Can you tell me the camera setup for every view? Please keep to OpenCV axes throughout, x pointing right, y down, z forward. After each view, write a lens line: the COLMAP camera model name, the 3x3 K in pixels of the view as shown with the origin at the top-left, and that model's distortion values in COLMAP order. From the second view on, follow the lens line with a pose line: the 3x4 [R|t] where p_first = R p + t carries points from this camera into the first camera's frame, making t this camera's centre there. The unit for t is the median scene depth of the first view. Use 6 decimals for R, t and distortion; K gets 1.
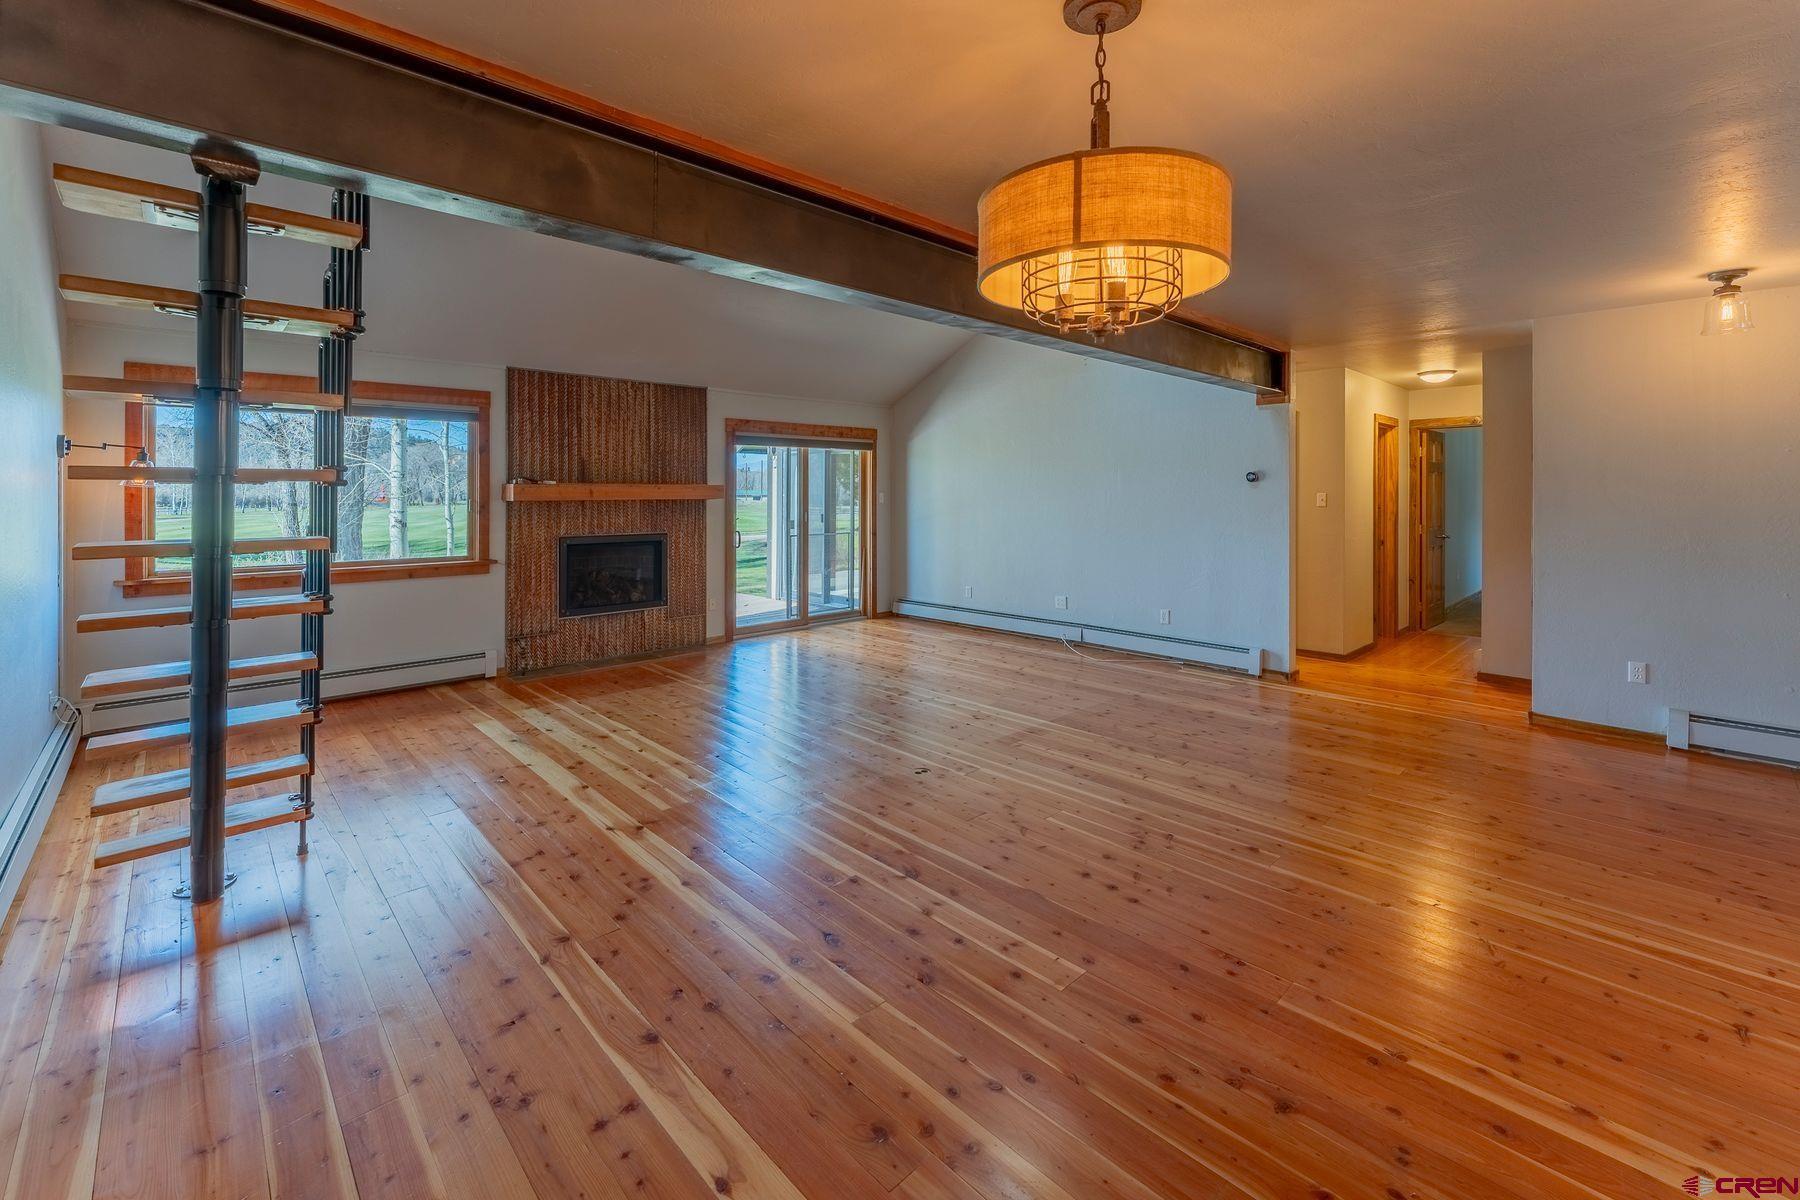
lens RADIAL K [[759.4, 0, 902.5], [0, 759.4, 485.7], [0, 0, 1]] dist [-0.001669, -0.000079]
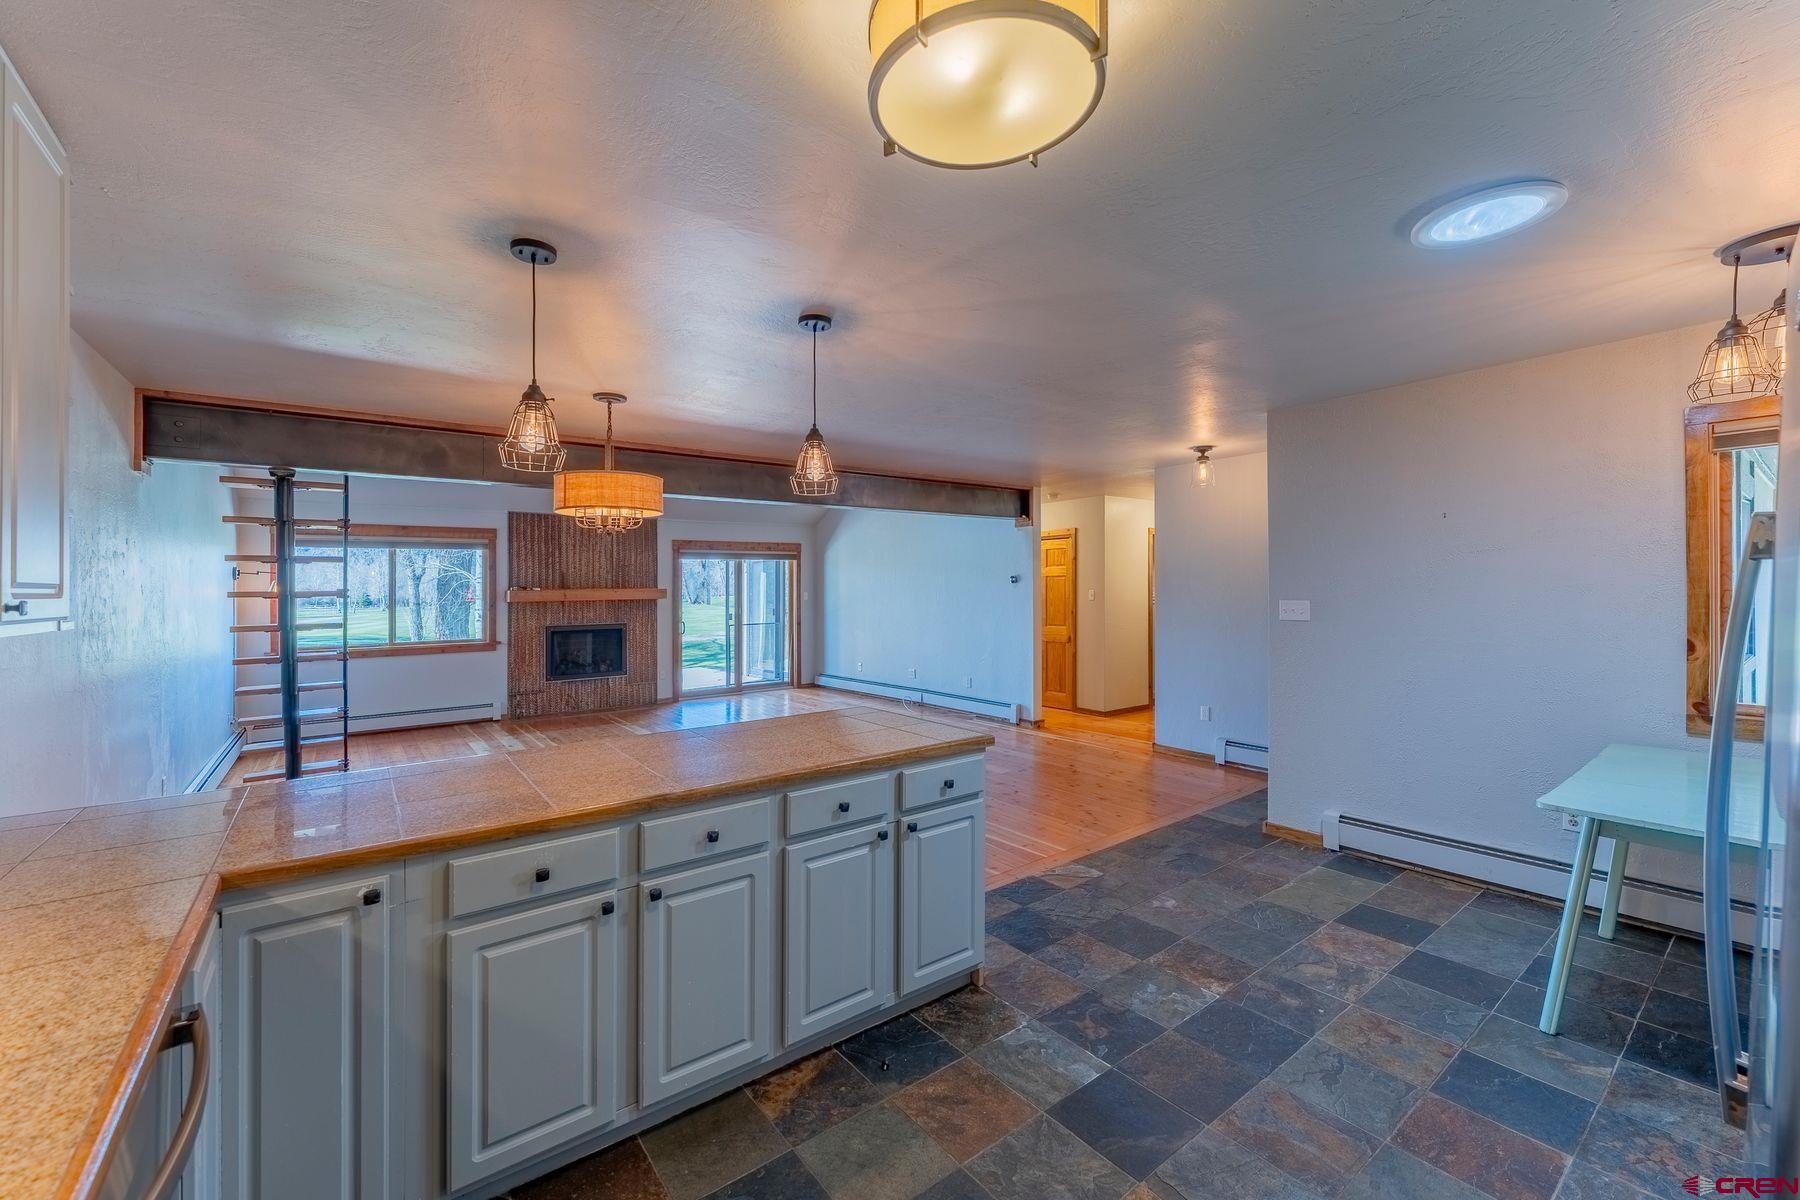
lens RADIAL K [[725.2, 0, 899.8], [0, 725.2, 572.3], [0, 0, 1]] dist [-0.000139, 0.000014]
pose [[0.994068, -0.013564, -0.107907, 0.377670], [0.012278, 0.999846, -0.012576, -0.010061], [0.108061, 0.011176, 0.994081, -0.314084]]
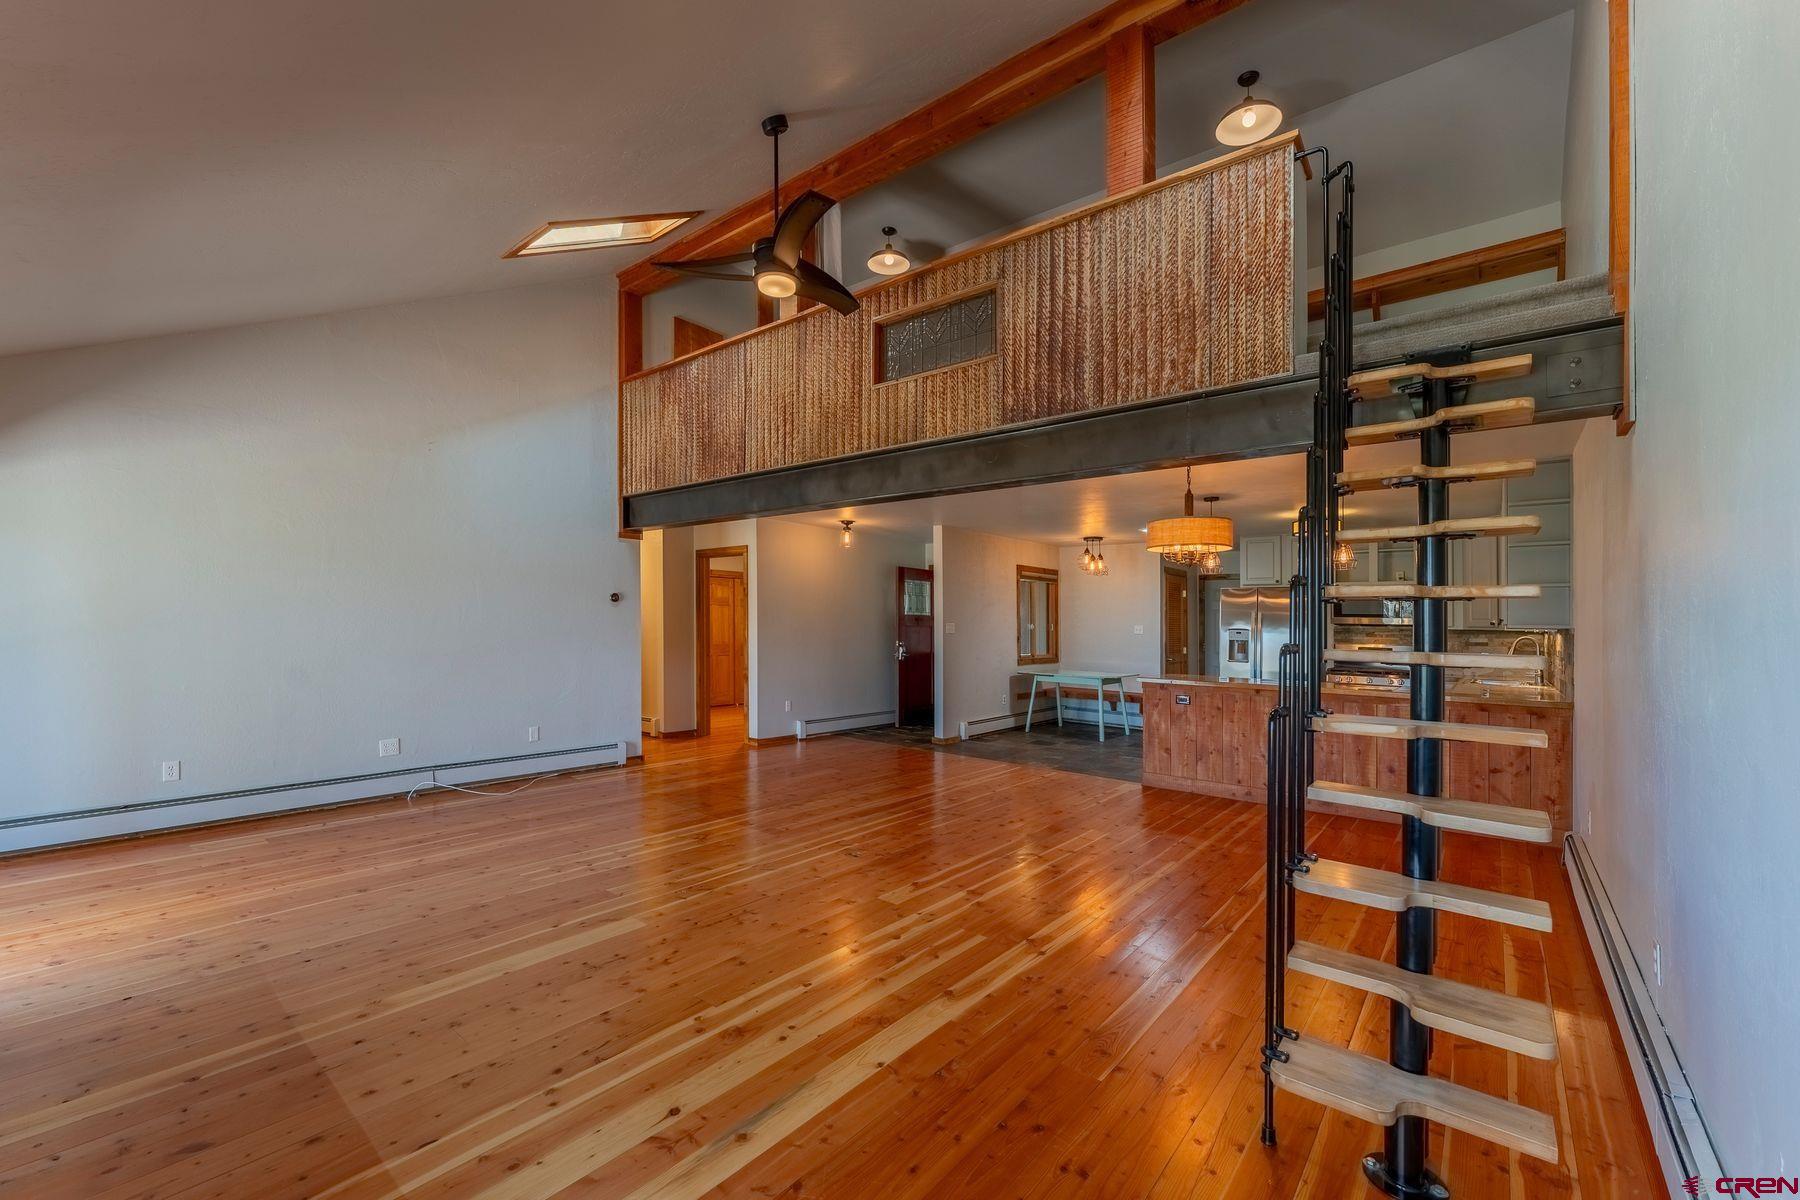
lens RADIAL K [[731.5, 0, 874.6], [0, 731.5, 628.4], [0, 0, 1]] dist [0.000406, -0.000020]
pose [[-0.109255, -0.004835, 0.994002, -0.667623], [-0.026582, 0.999645, 0.001941, 0.021508], [-0.993658, -0.026210, -0.109344, 0.686746]]
